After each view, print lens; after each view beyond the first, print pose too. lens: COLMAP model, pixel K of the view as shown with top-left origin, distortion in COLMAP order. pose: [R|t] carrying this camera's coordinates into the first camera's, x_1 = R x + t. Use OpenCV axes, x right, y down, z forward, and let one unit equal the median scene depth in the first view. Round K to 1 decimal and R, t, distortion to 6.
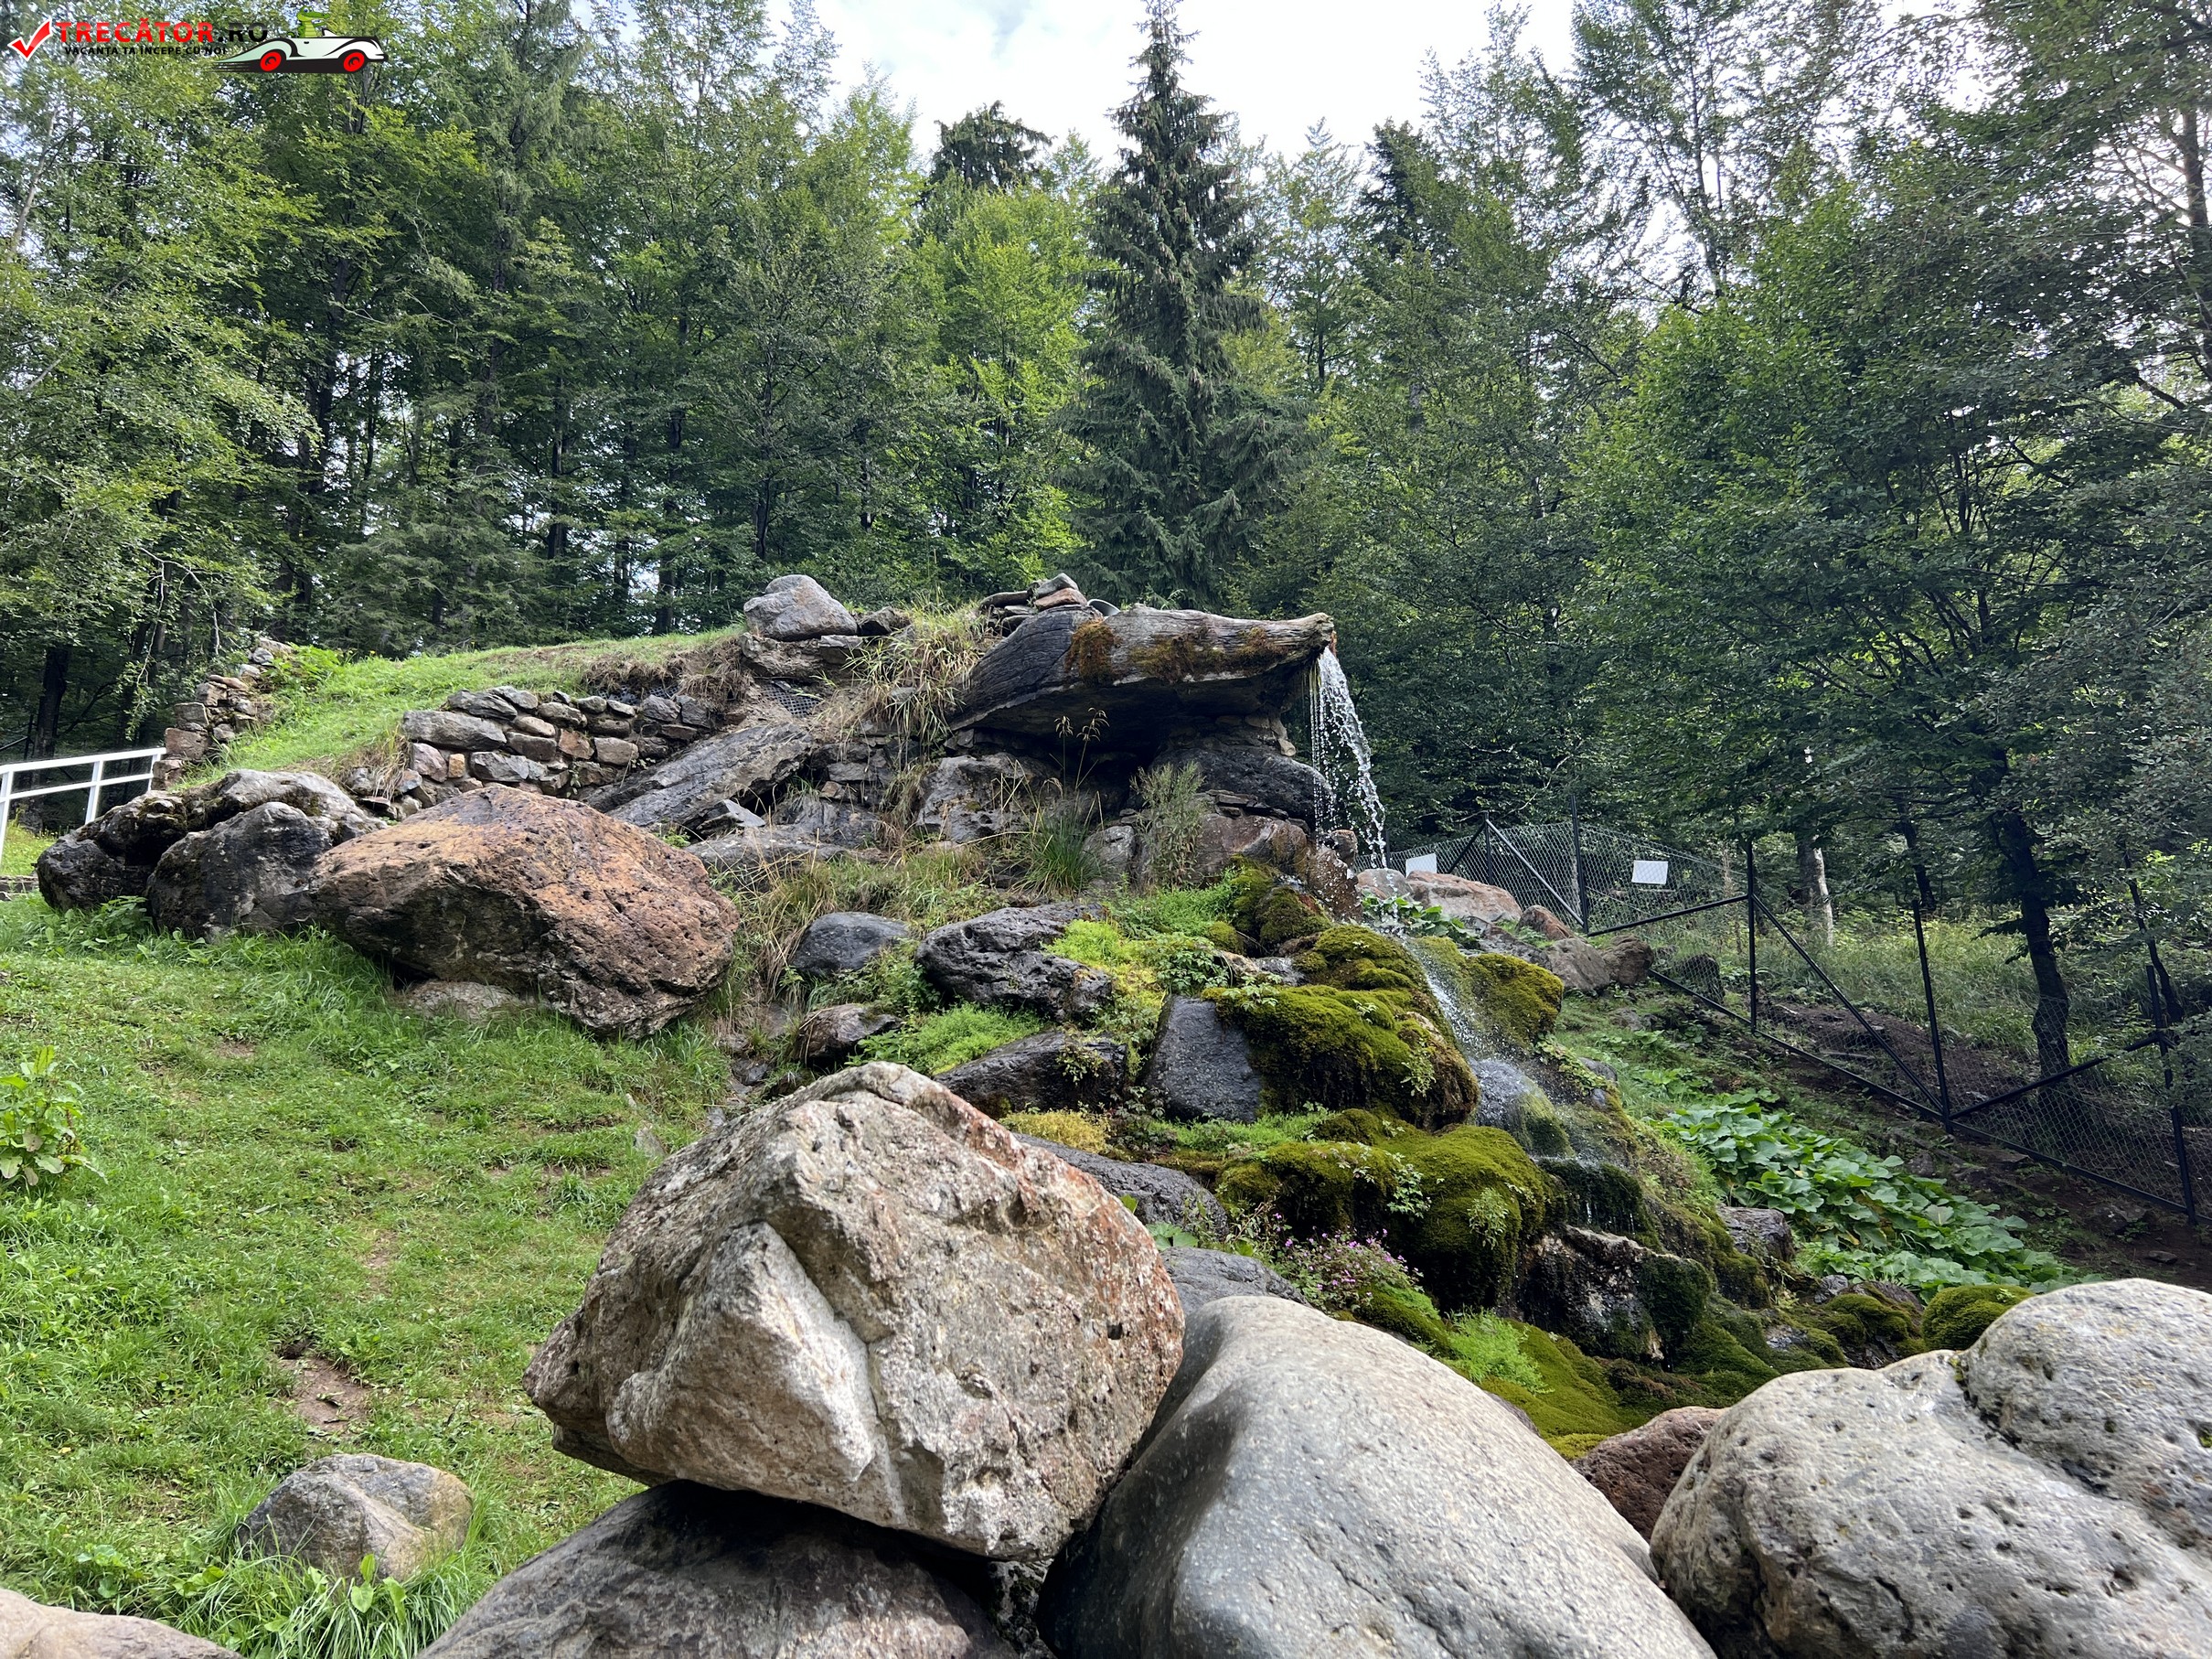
lens RADIAL K [[1655.6, 0, 1117.2], [0, 1655.6, 840.9], [0, 0, 1]] dist [0.156349, -0.375421]
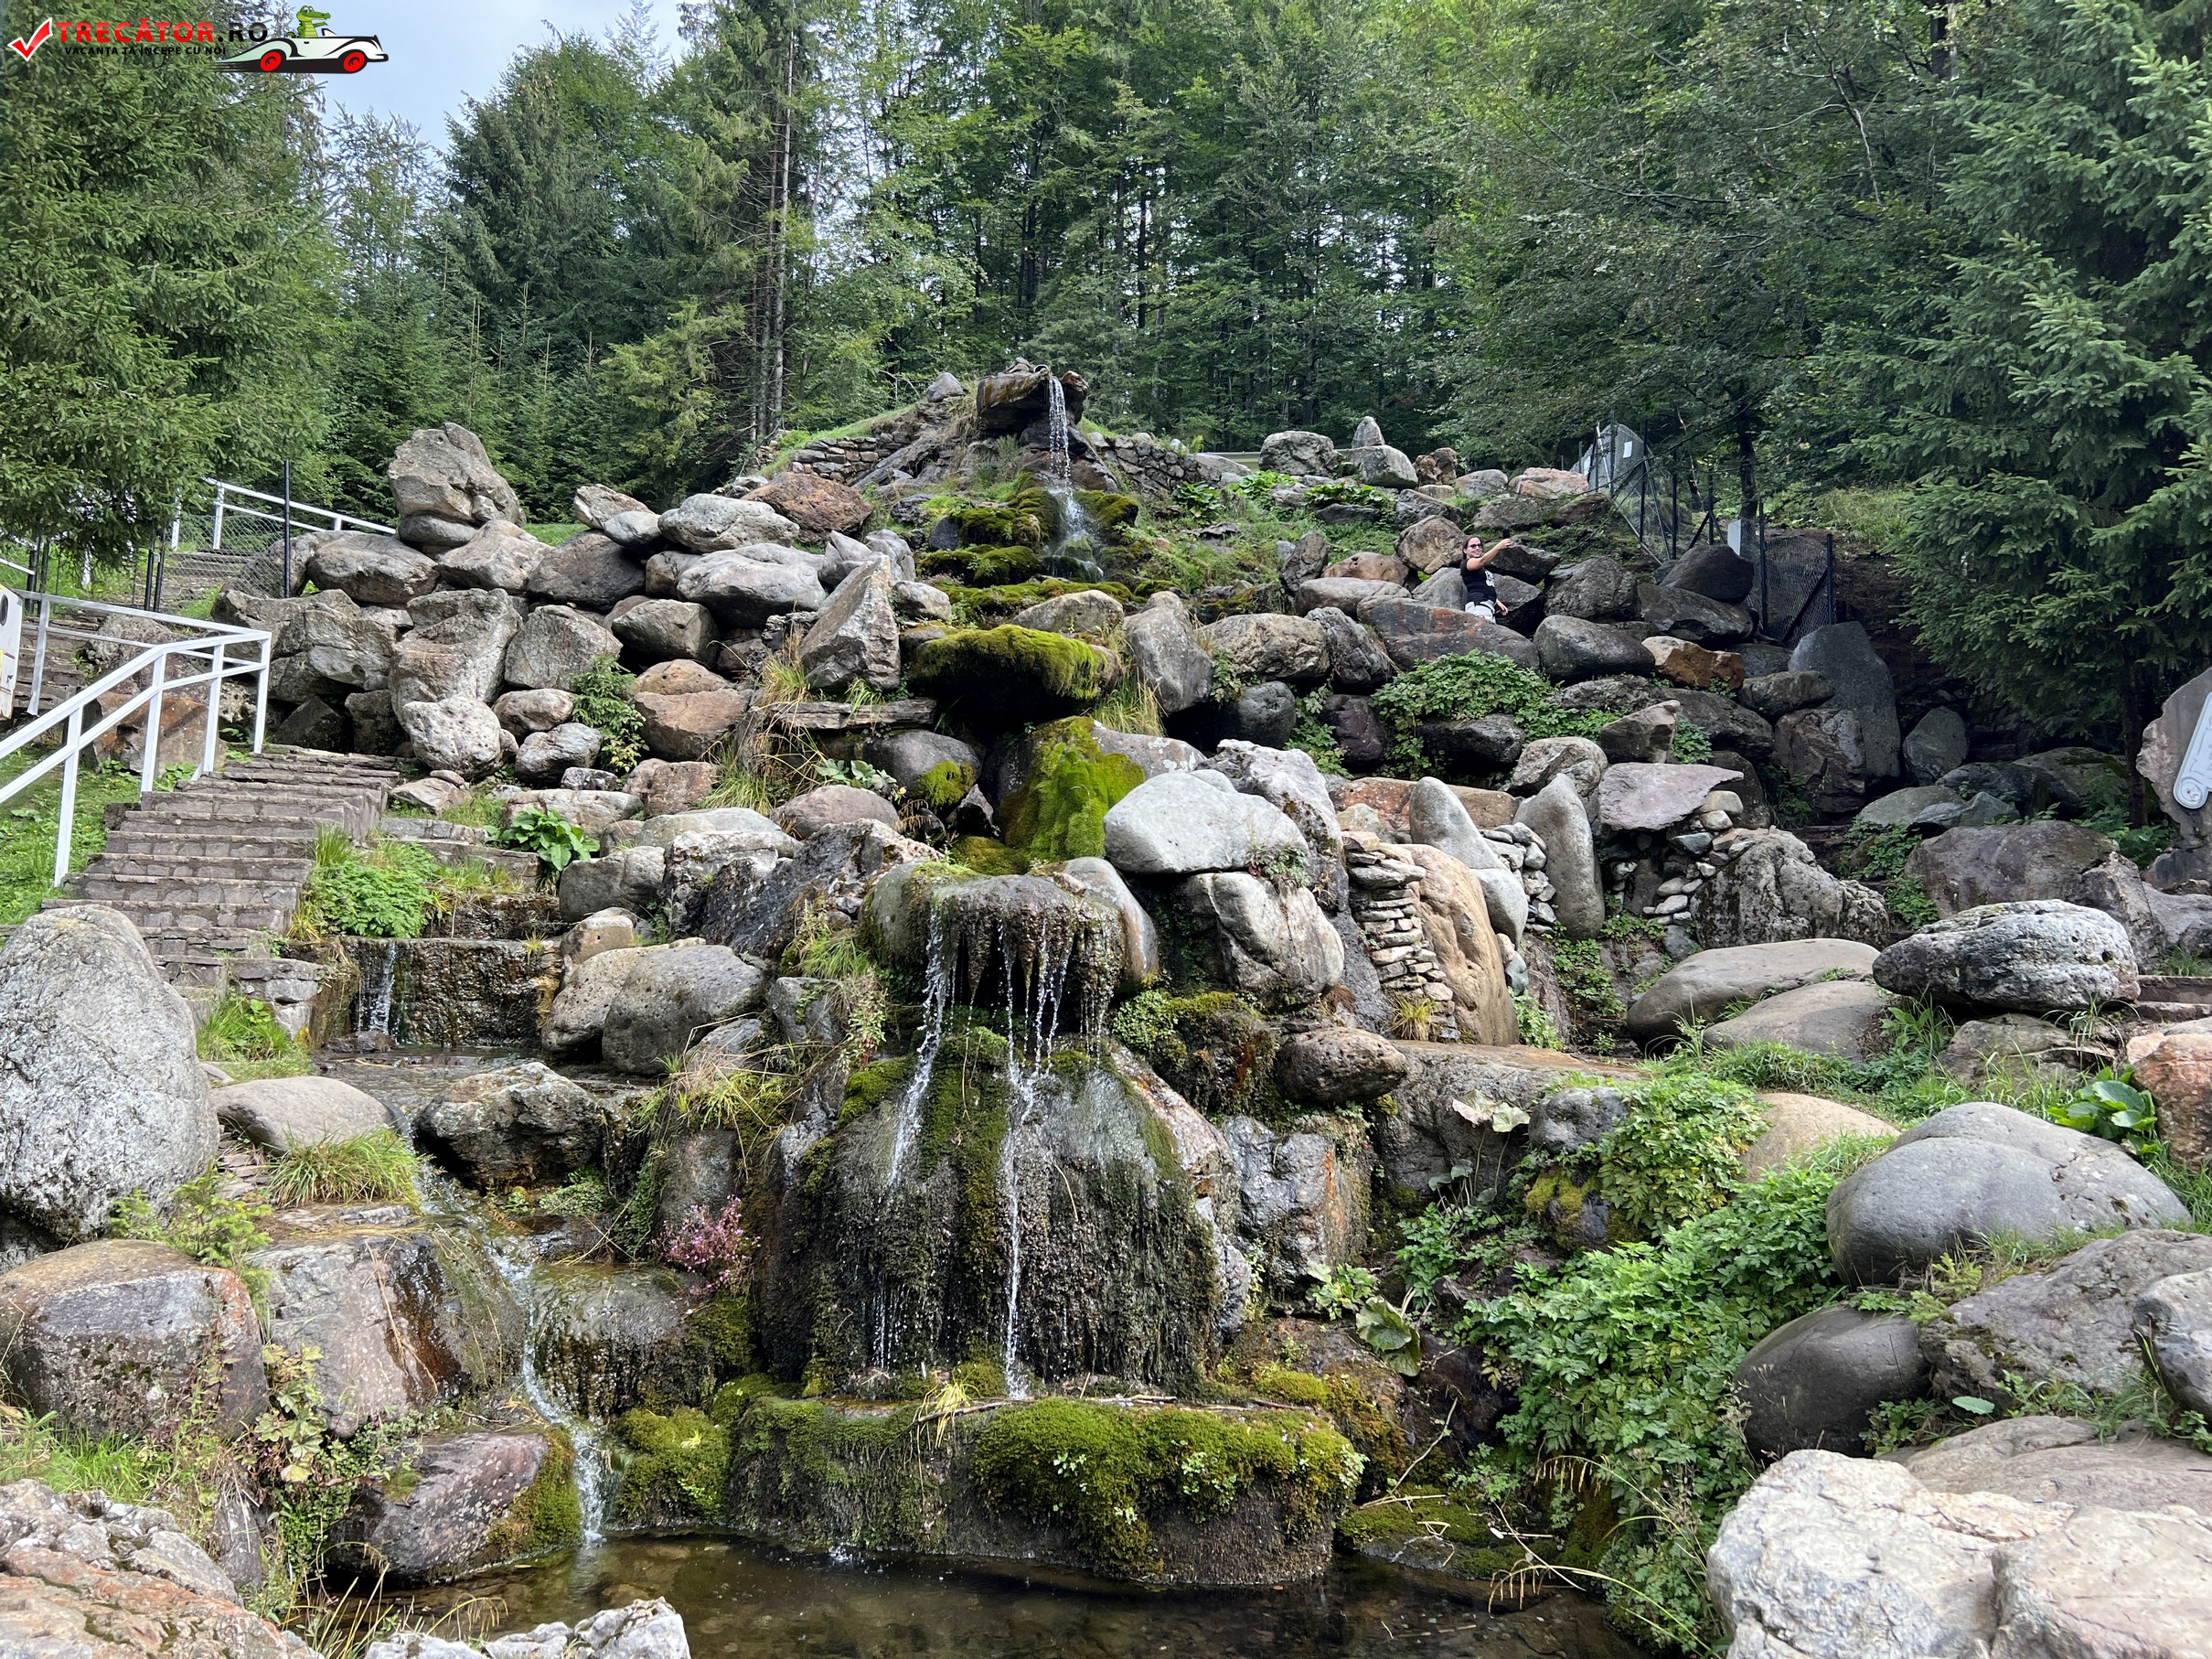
lens RADIAL K [[1655.6, 0, 1117.2], [0, 1655.6, 840.9], [0, 0, 1]] dist [0.156349, -0.375421]
pose [[0.850996, -0.006920, -0.525127, 1.462055], [0.099388, 0.983966, 0.148096, 0.197959], [0.515683, -0.178221, 0.838039, -1.169244]]
